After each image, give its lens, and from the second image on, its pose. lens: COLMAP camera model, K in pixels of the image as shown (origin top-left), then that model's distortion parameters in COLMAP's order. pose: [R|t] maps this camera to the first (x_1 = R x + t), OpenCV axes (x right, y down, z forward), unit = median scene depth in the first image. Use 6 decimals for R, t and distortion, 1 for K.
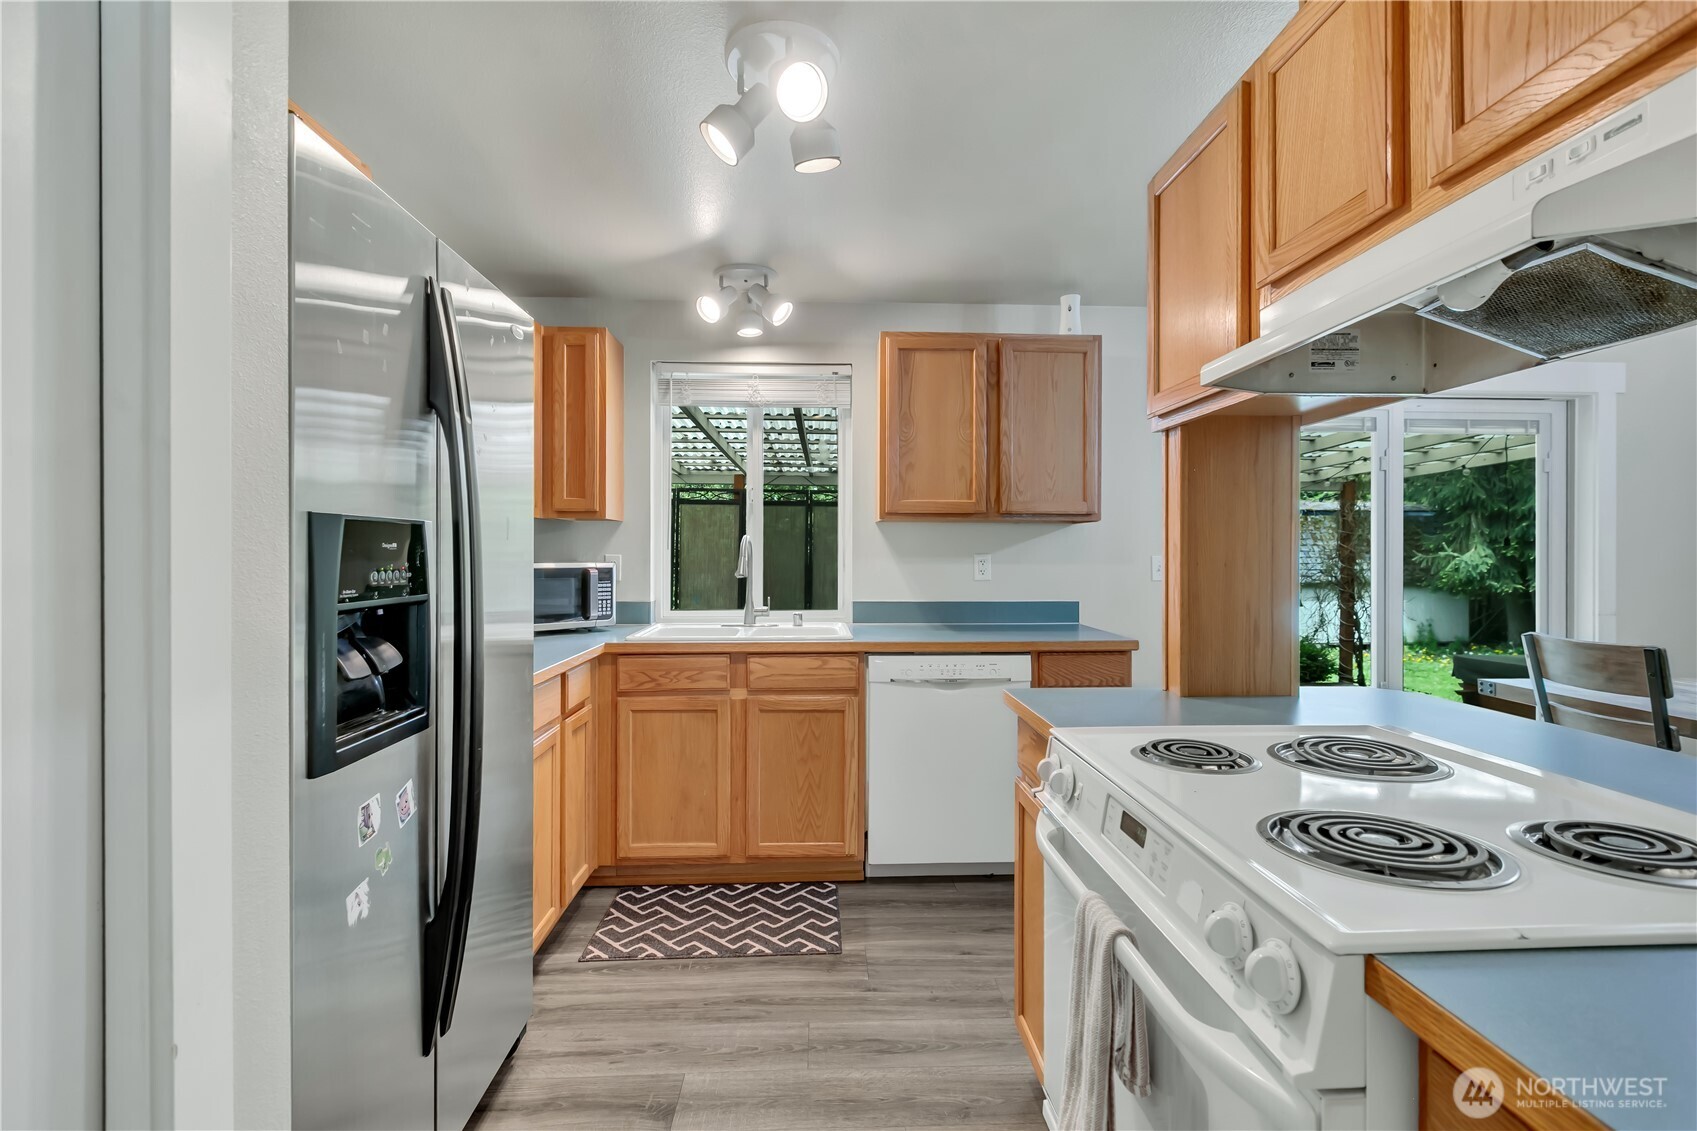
lens RADIAL K [[777.7, 0, 847.4], [0, 777.7, 560.8], [0, 0, 1]] dist [-0.000507, -0.000176]
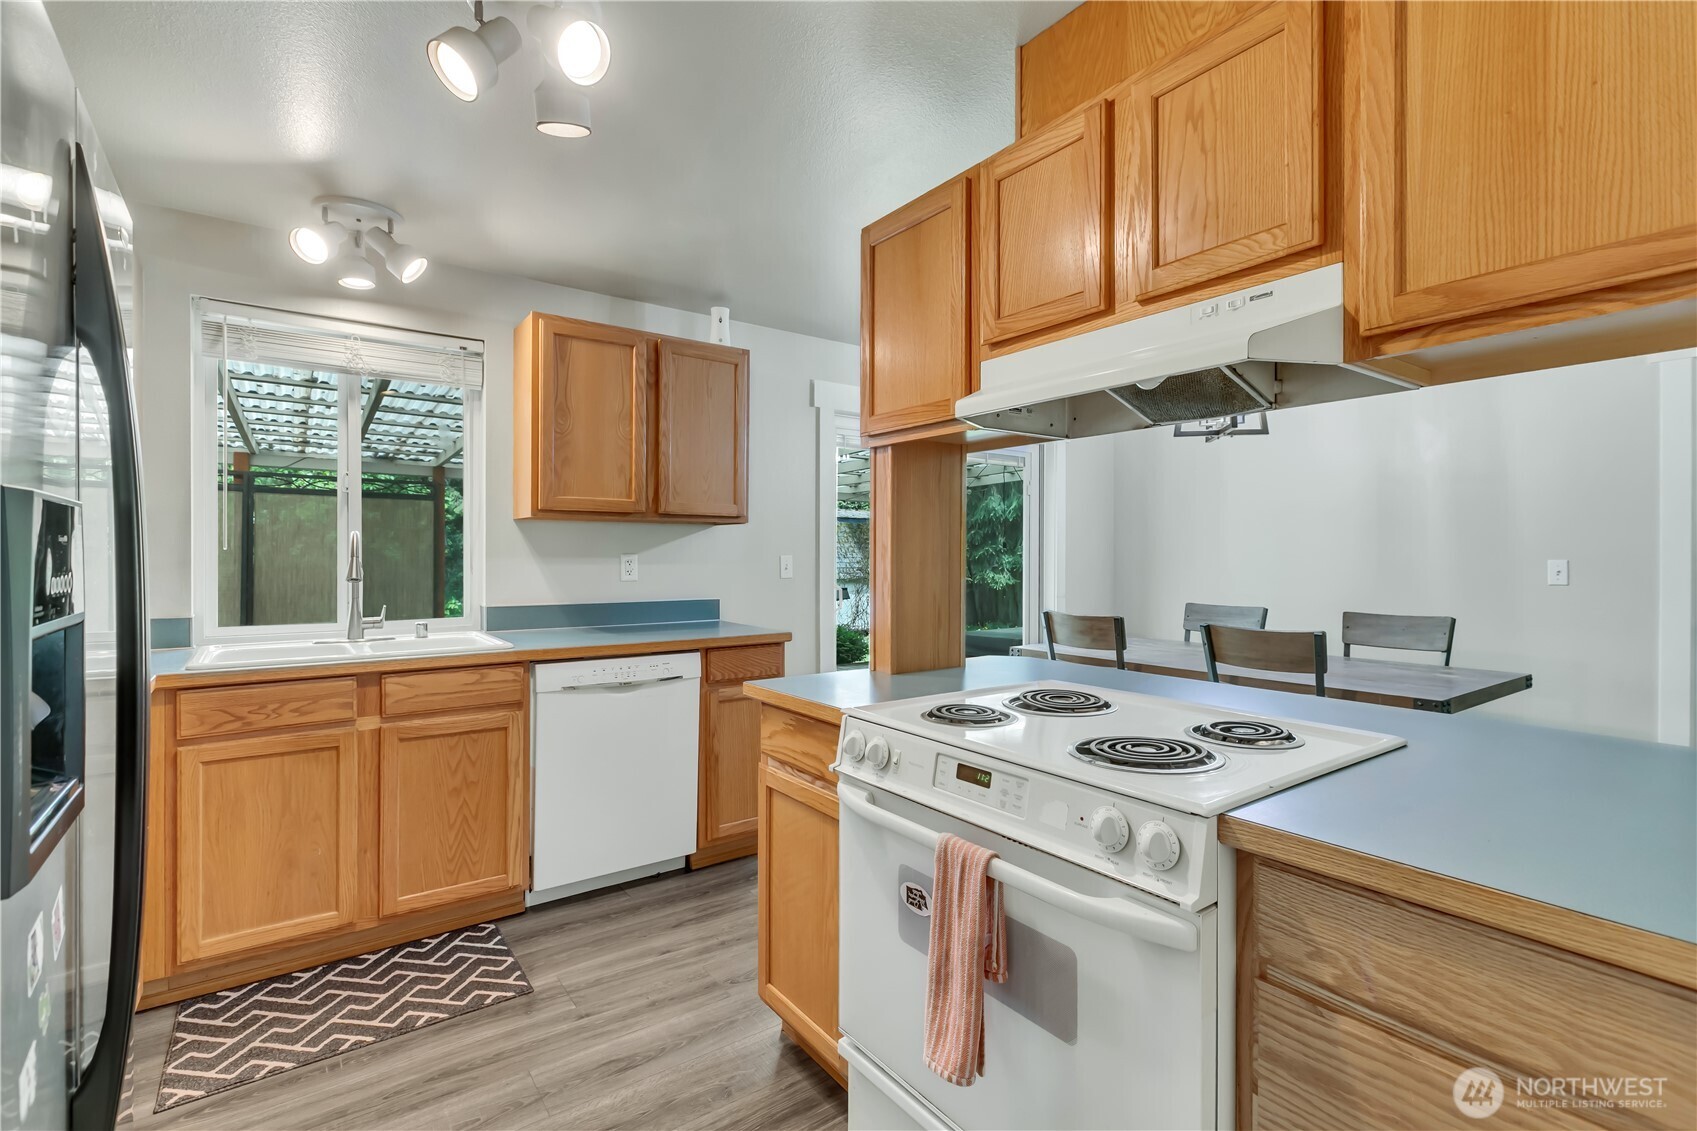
lens RADIAL K [[782.5, 0, 848.5], [0, 782.5, 565.5], [0, 0, 1]] dist [-0.000214, -0.001195]
pose [[0.829547, -0.006632, 0.558397, -0.180122], [0.003805, 0.999973, 0.006223, 0.000709], [-0.558423, -0.003038, 0.829550, 0.028938]]
